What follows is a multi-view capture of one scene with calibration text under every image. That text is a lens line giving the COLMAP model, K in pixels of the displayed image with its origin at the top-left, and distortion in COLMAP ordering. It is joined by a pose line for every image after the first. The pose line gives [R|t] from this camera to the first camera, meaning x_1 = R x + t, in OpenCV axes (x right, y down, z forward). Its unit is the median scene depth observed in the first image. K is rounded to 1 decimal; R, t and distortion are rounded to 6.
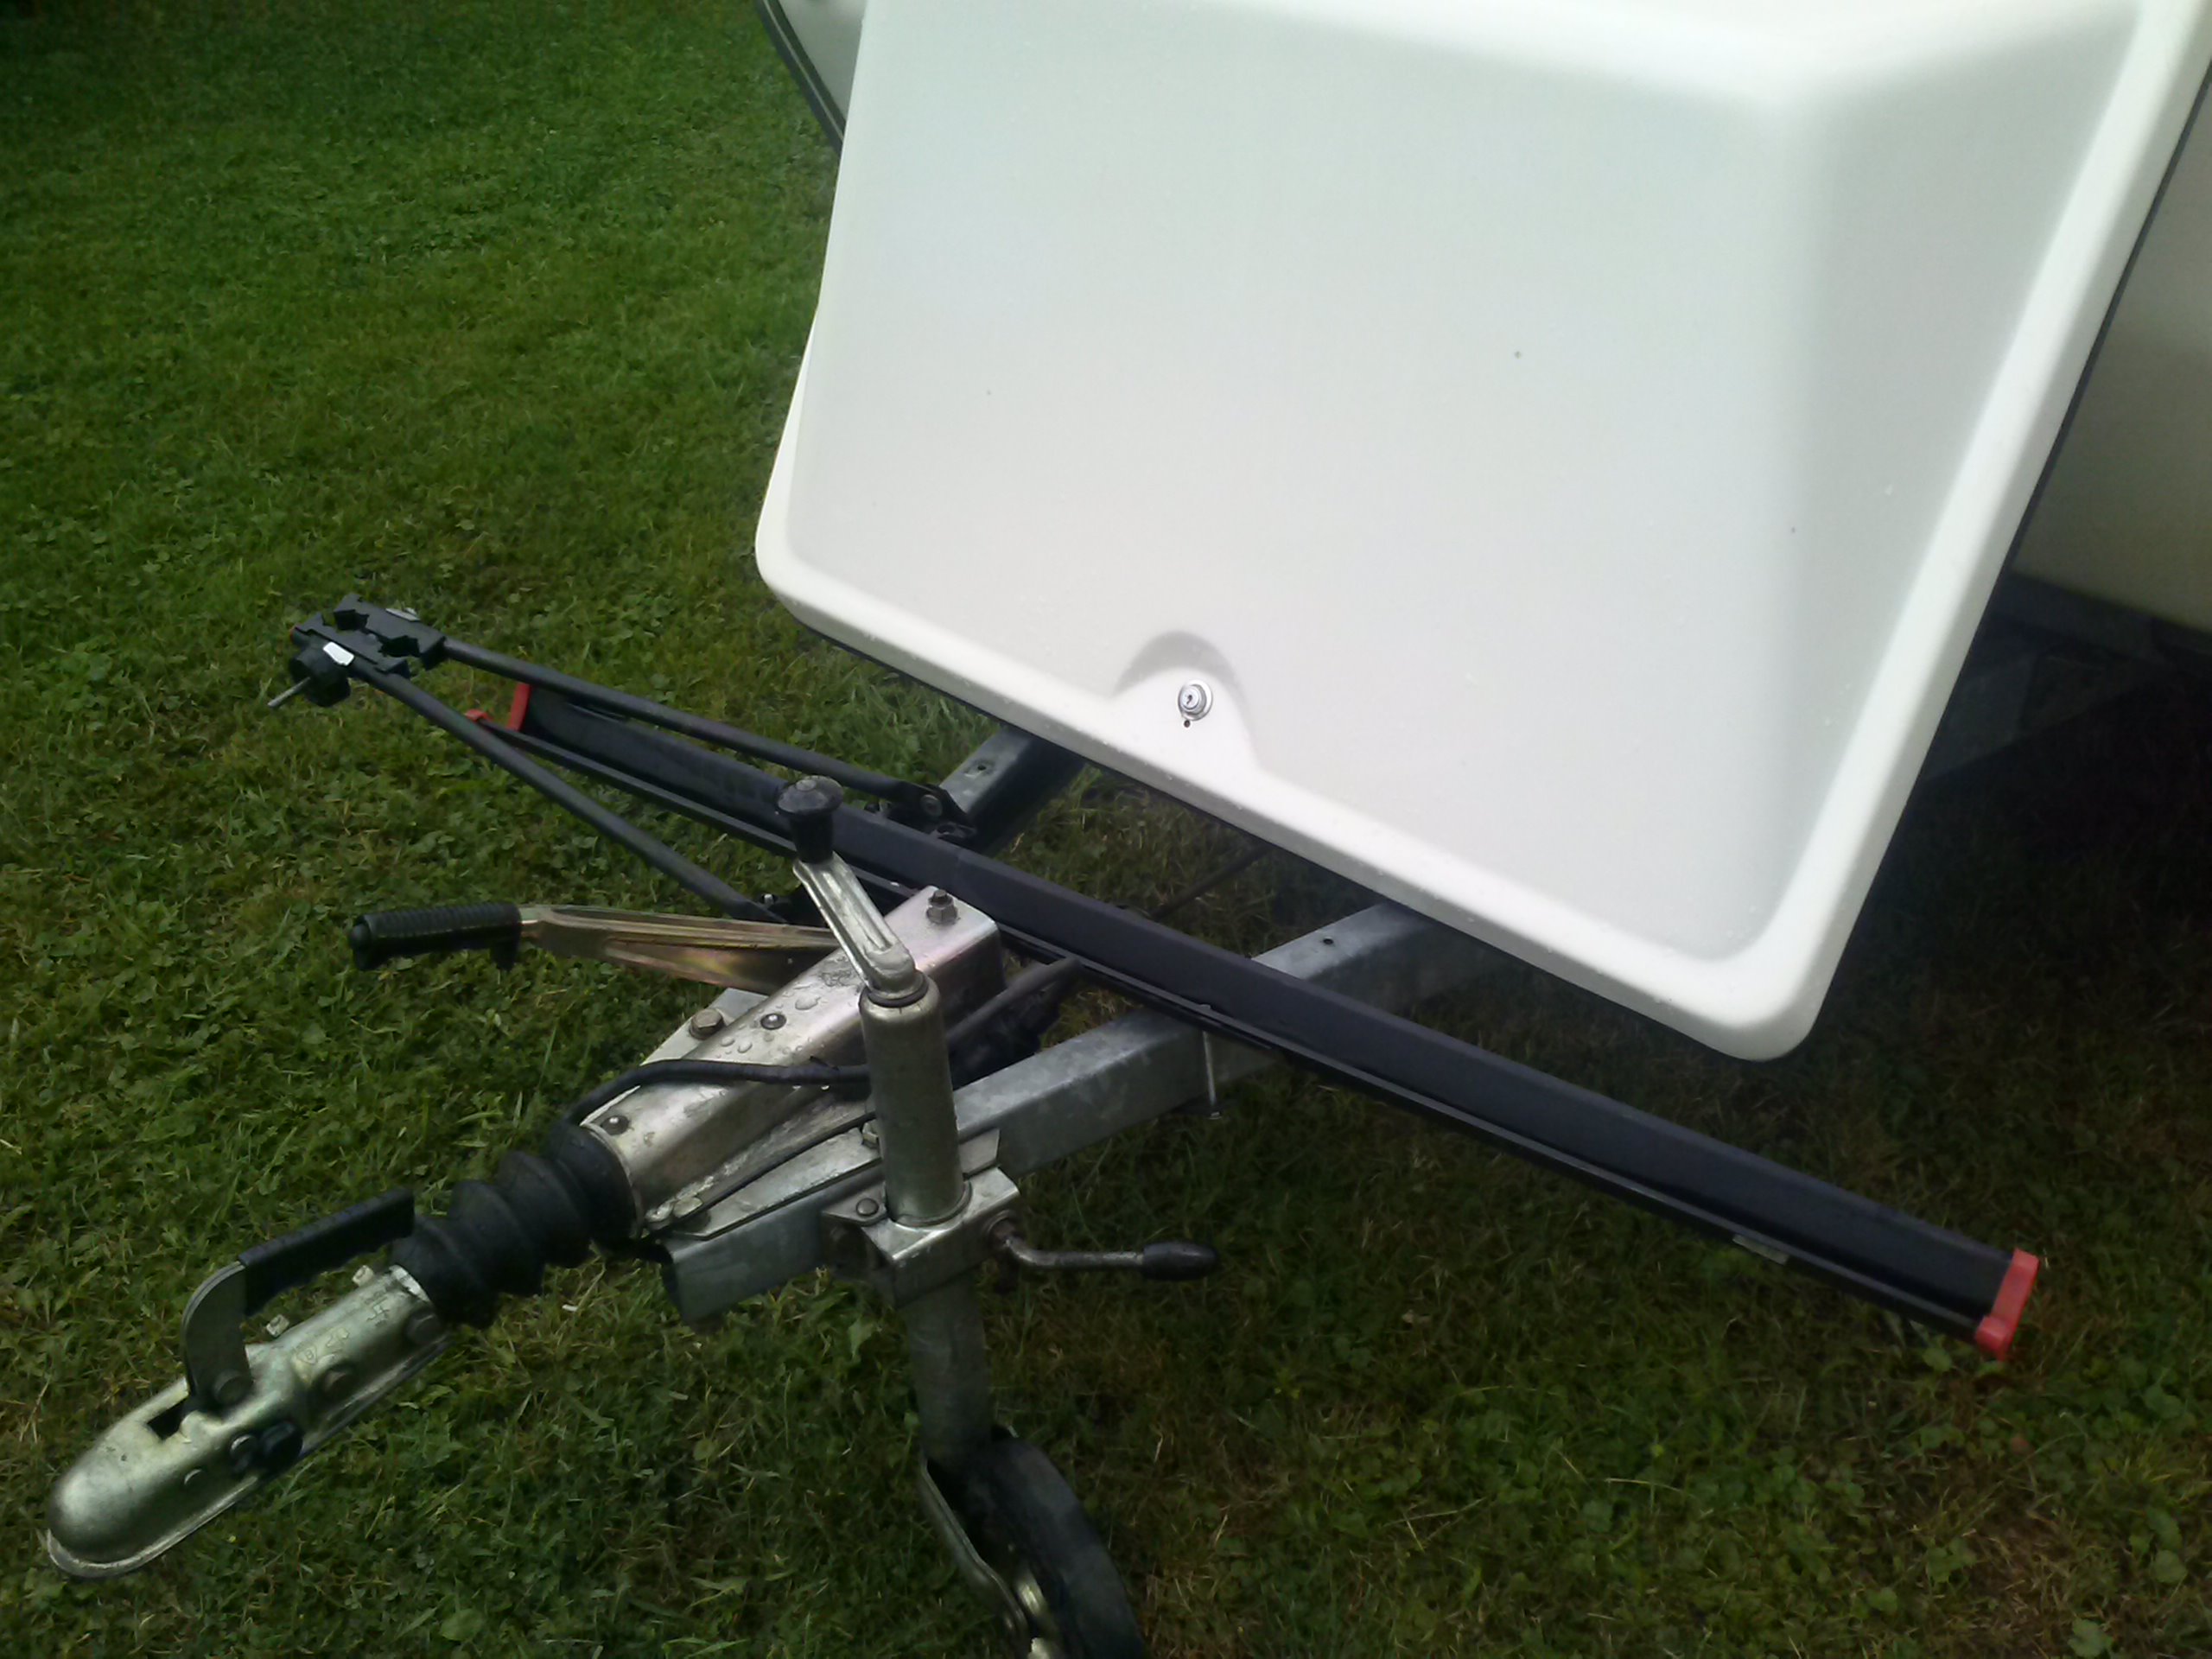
lens RADIAL K [[2157.7, 0, 1106.0], [0, 2157.7, 829.5], [0, 0, 1]] dist [-0.011218, -0.000745]
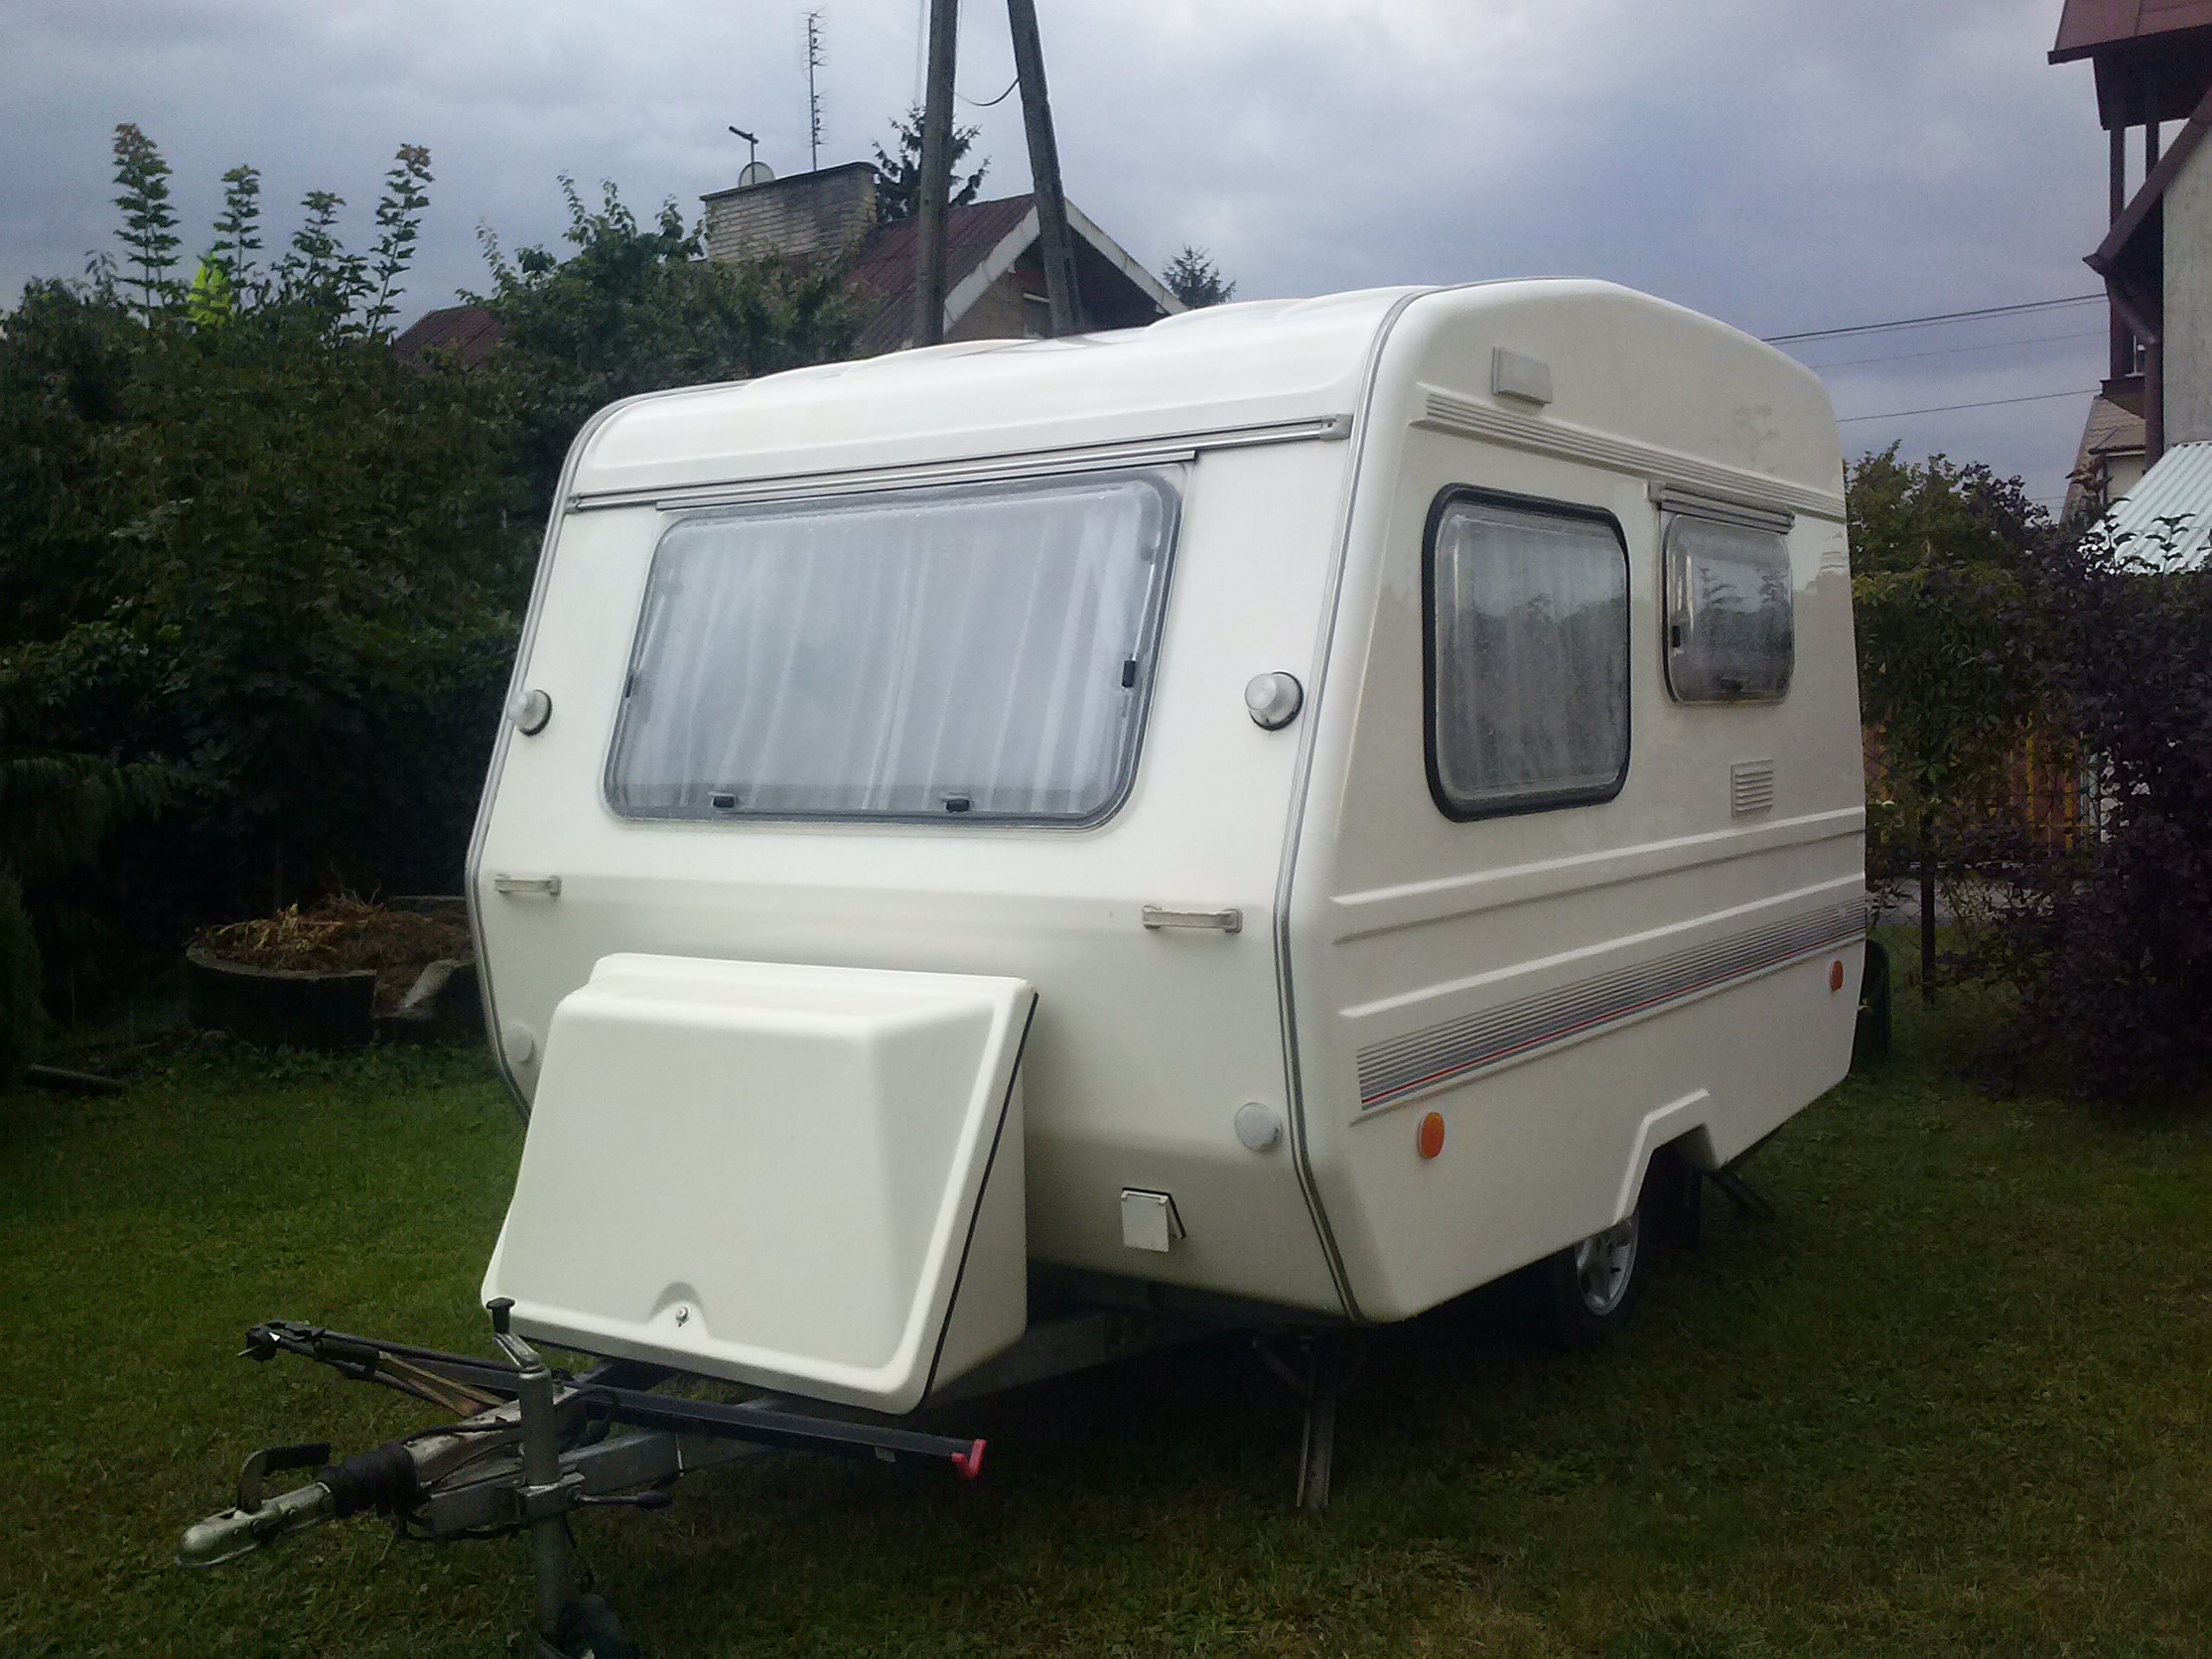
lens RADIAL K [[2157.7, 0, 1106.0], [0, 2157.7, 829.5], [0, 0, 1]] dist [-0.011218, -0.000745]
pose [[0.991569, -0.013085, 0.128915, 0.174944], [0.078319, 0.853112, -0.515815, 0.629542], [-0.103229, 0.521563, 0.846945, -1.078090]]
